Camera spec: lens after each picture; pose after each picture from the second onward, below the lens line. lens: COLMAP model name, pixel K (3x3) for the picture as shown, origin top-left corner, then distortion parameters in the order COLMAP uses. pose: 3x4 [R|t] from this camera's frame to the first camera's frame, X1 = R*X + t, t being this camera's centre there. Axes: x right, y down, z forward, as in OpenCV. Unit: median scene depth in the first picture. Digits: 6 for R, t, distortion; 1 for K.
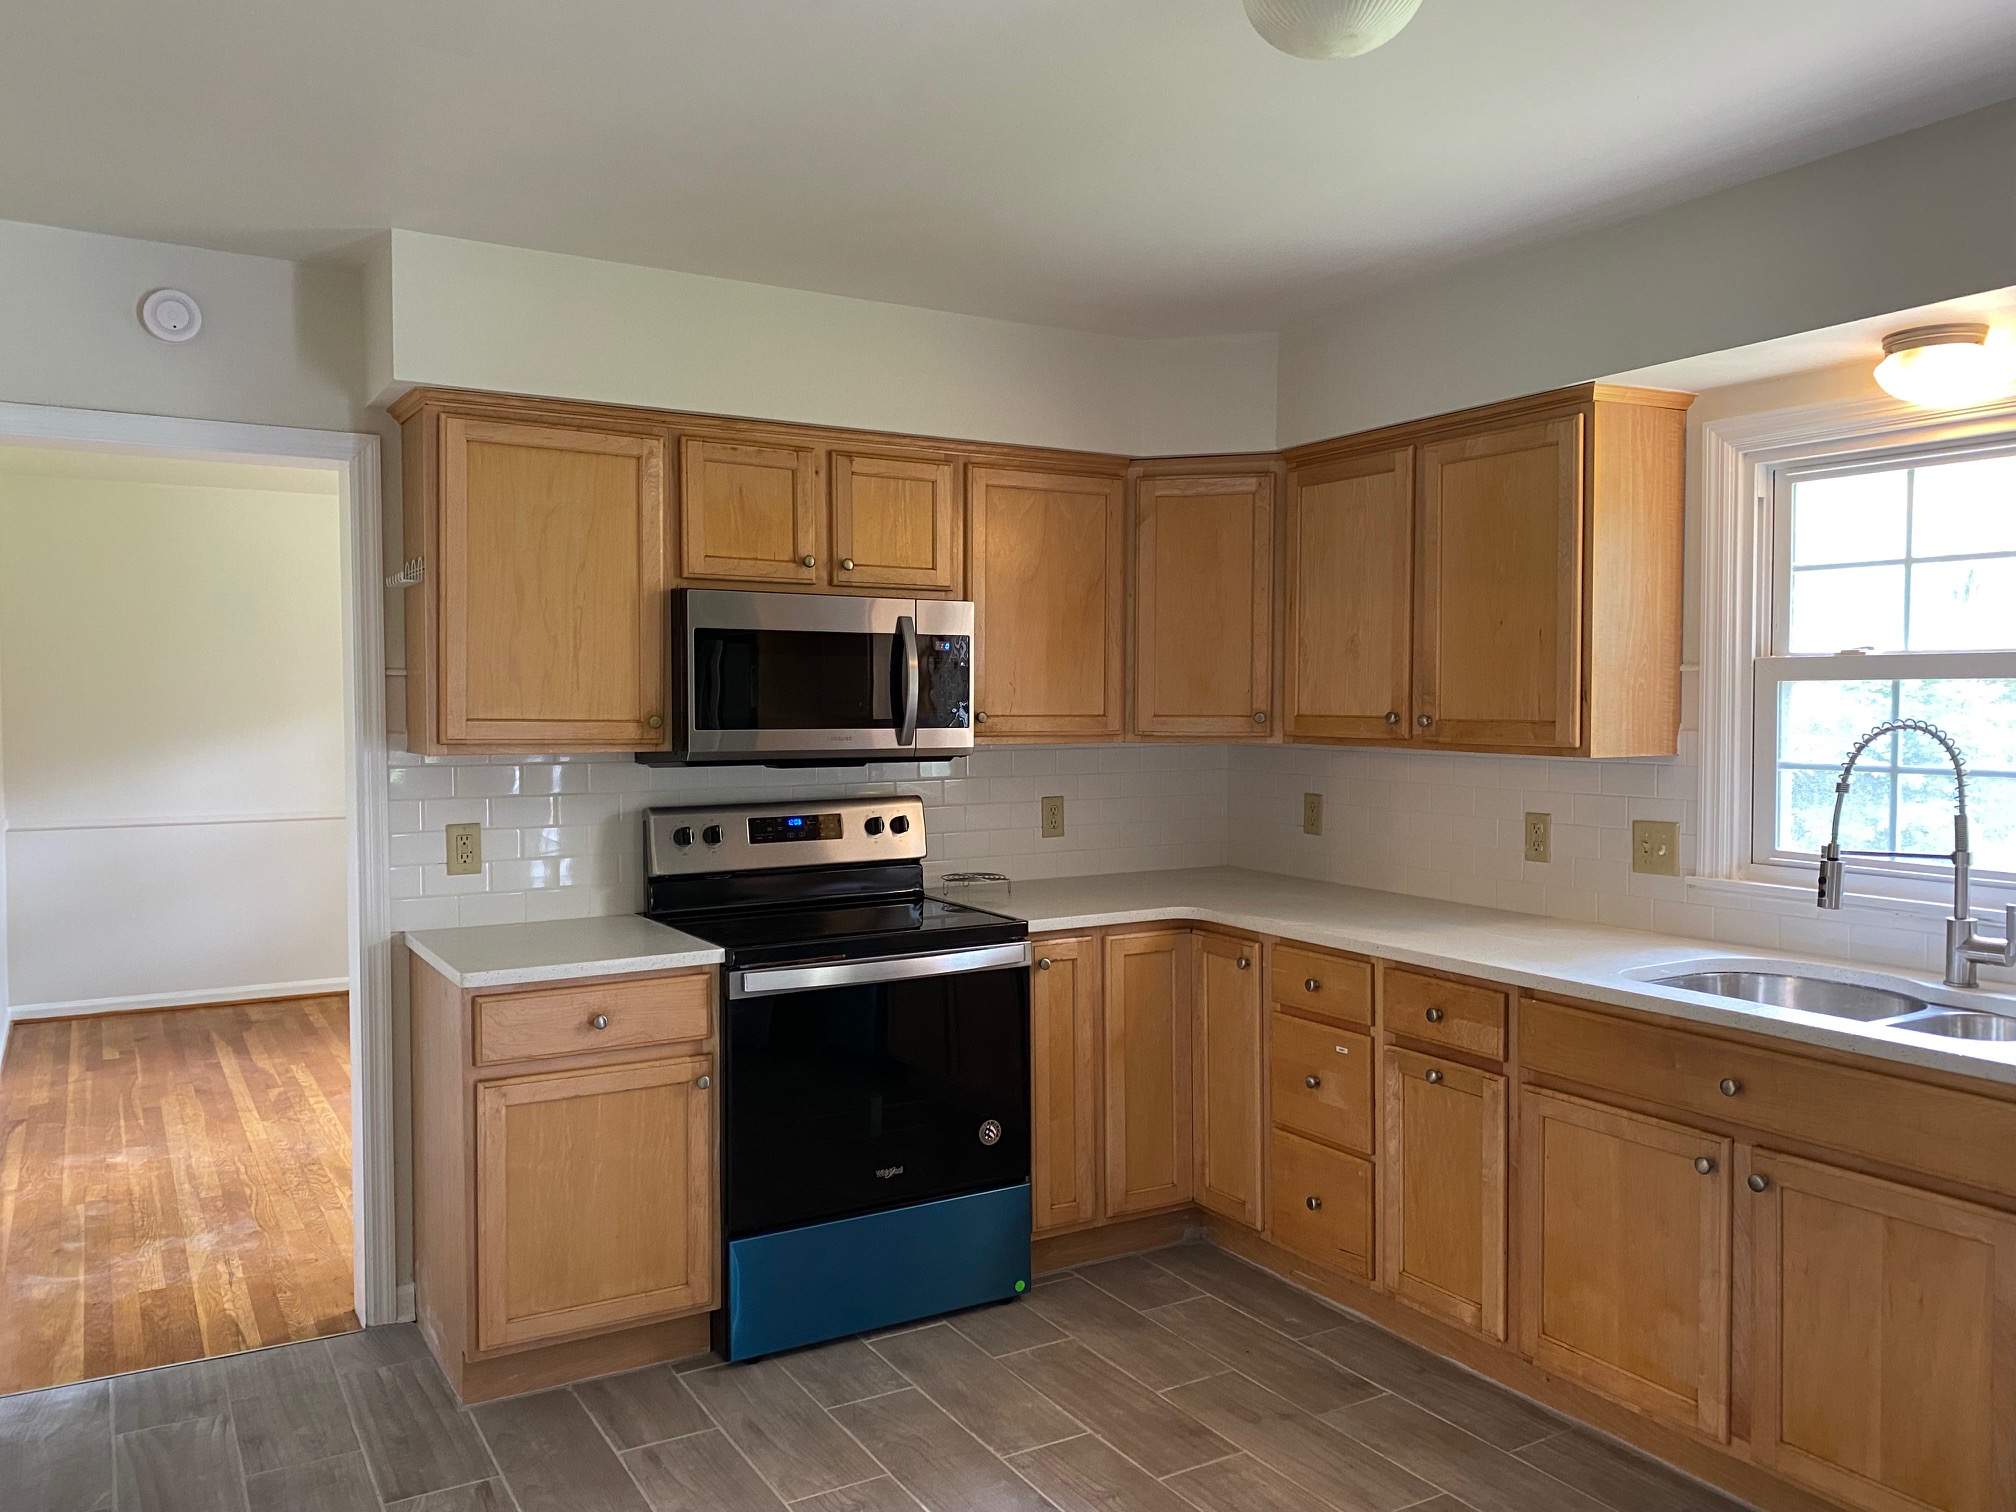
lens RADIAL K [[1532.1, 0, 1013.7], [0, 1532.1, 740.0], [0, 0, 1]] dist [0.116850, -0.198906]
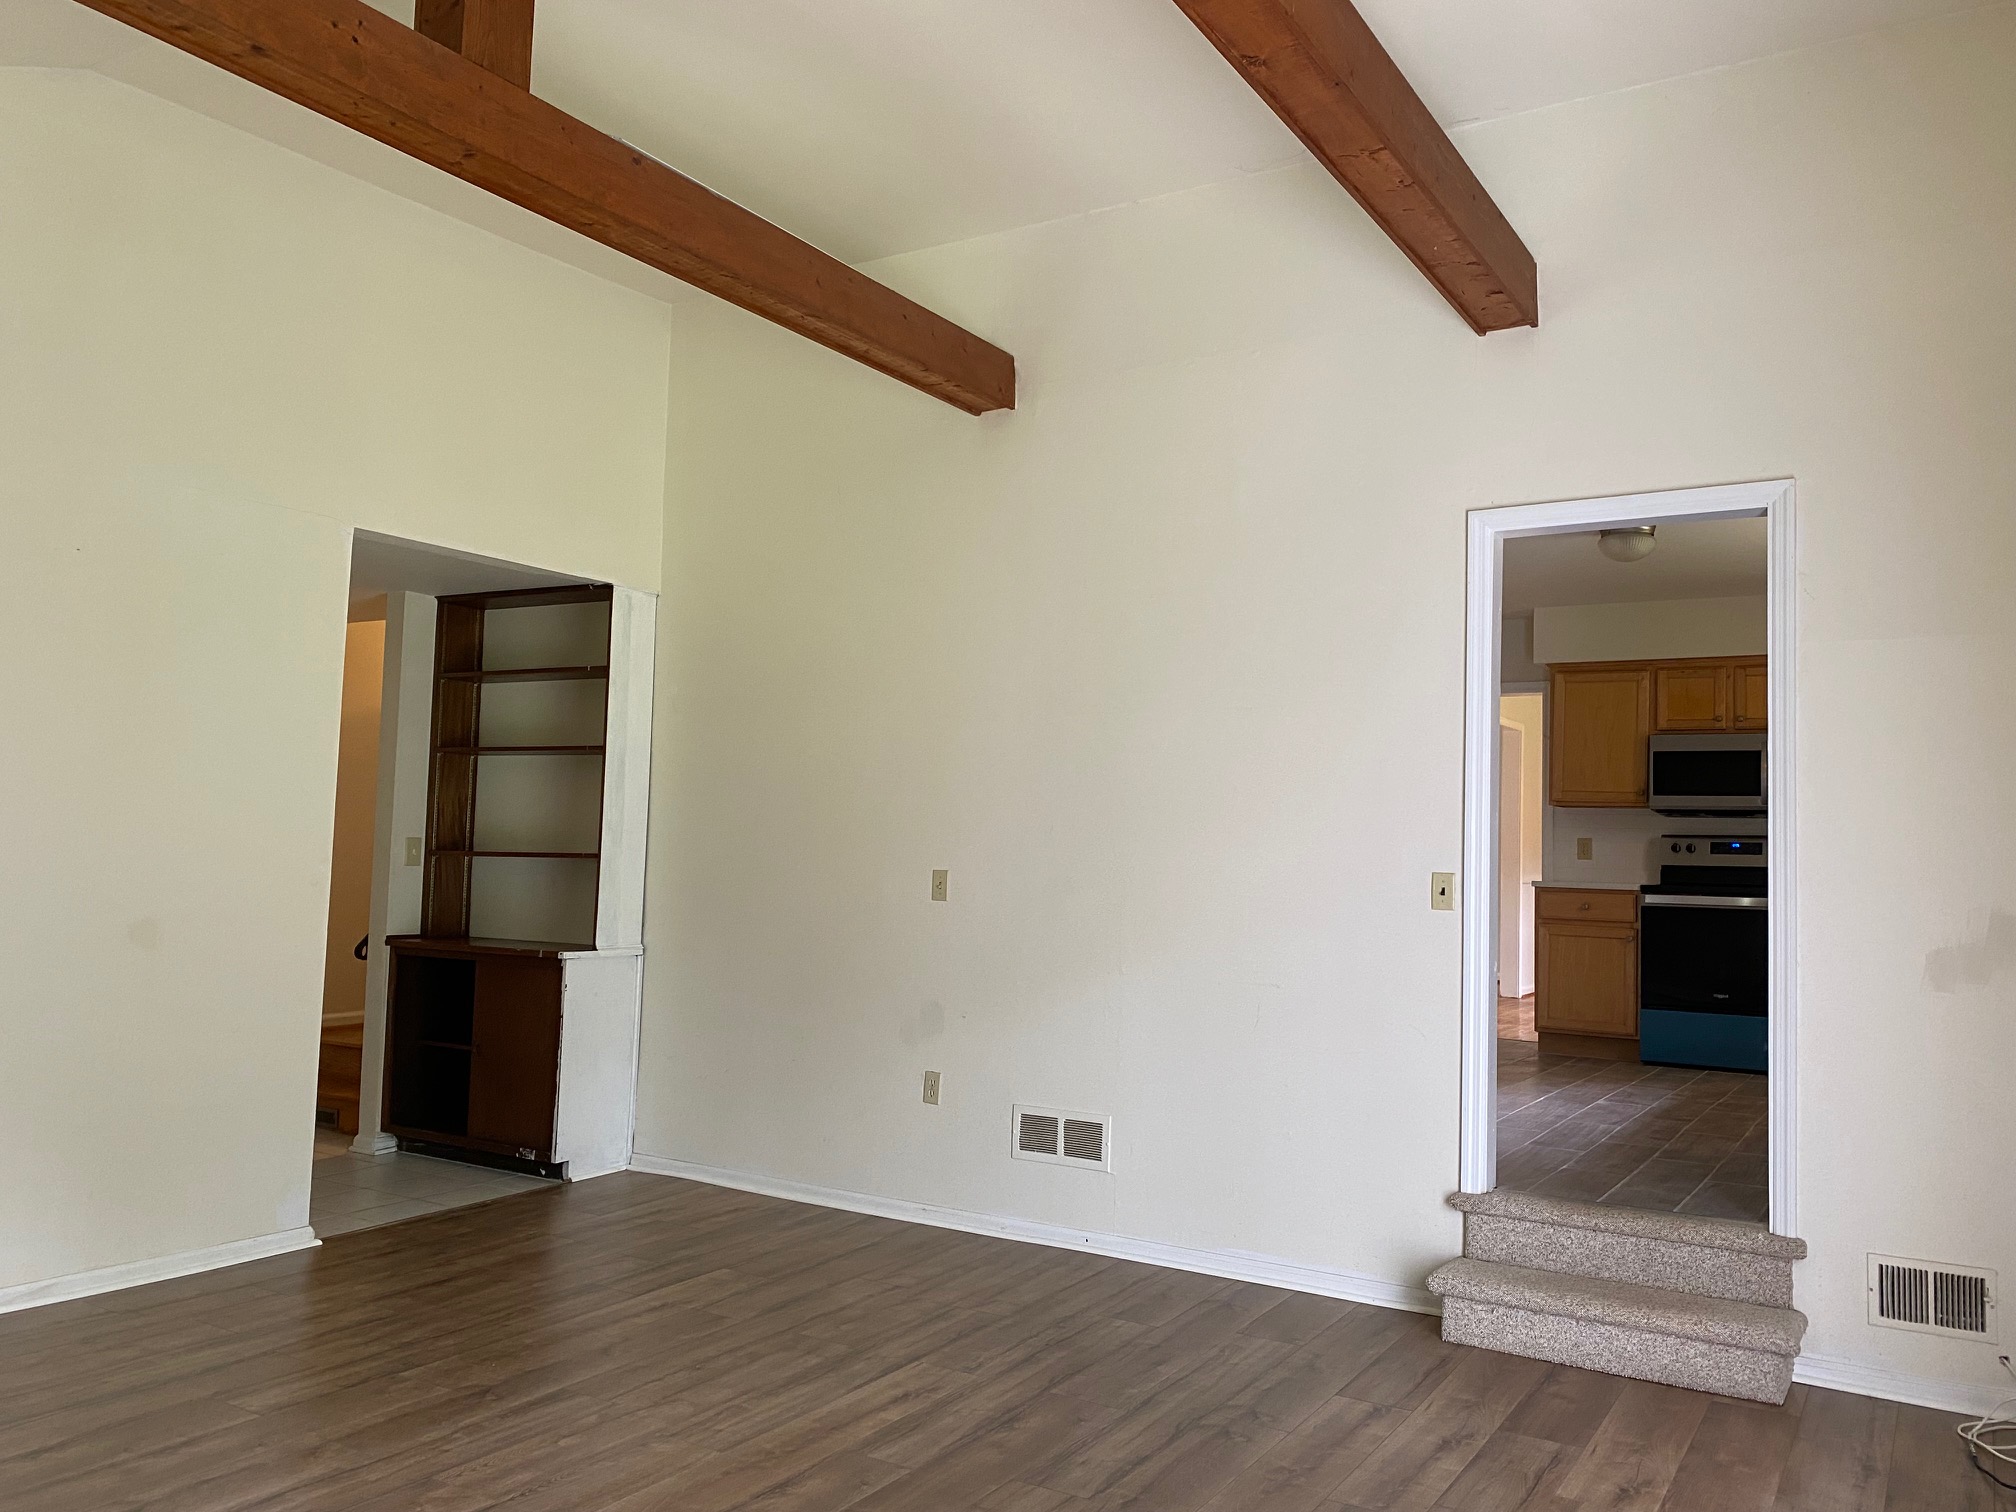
lens RADIAL K [[1532.1, 0, 1013.7], [0, 1532.1, 740.0], [0, 0, 1]] dist [0.116850, -0.198906]
pose [[0.457162, -0.051600, -0.887885, 1.408793], [-0.055630, 0.994702, -0.086451, 0.163390], [0.887642, 0.088916, 0.451869, -0.893816]]
